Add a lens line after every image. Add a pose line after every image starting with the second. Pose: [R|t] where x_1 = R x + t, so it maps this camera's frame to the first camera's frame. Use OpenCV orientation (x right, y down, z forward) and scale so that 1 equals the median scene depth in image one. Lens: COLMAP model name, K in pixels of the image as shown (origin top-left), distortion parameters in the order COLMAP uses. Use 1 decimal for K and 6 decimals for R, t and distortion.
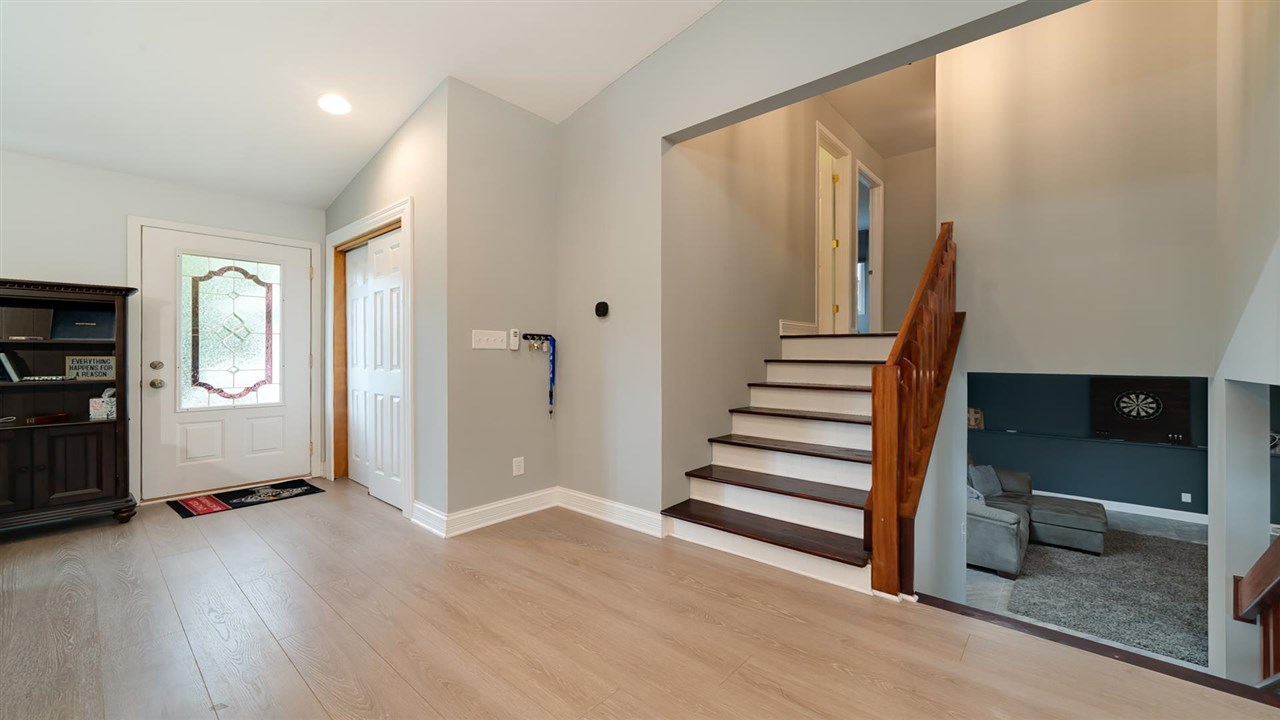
lens RADIAL K [[496.5, 0, 638.4], [0, 496.5, 357.9], [0, 0, 1]] dist [-0.000668, 0.000189]
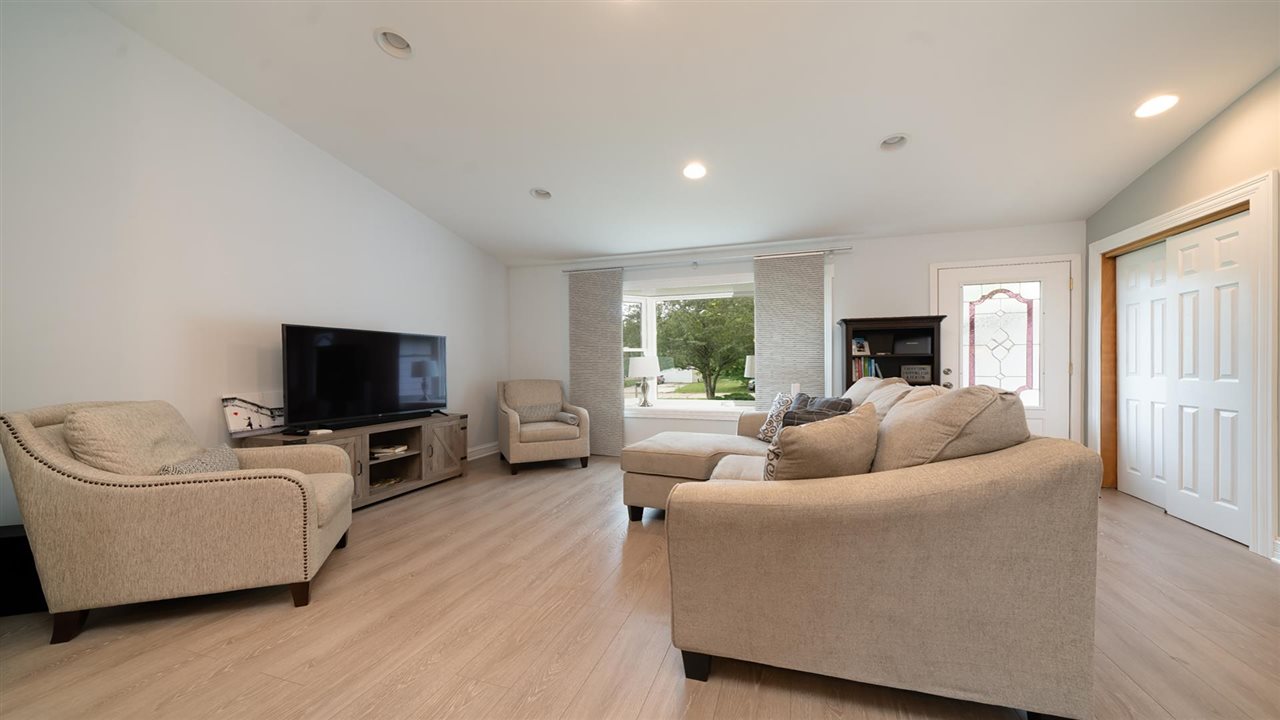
lens RADIAL K [[468.7, 0, 642.8], [0, 468.7, 369.9], [0, 0, 1]] dist [-0.001137, -0.000033]
pose [[0.408017, 0.003807, -0.912967, -0.140126], [0.002312, 0.999984, 0.005203, 0.000756], [0.912972, -0.004233, 0.408001, -0.229775]]
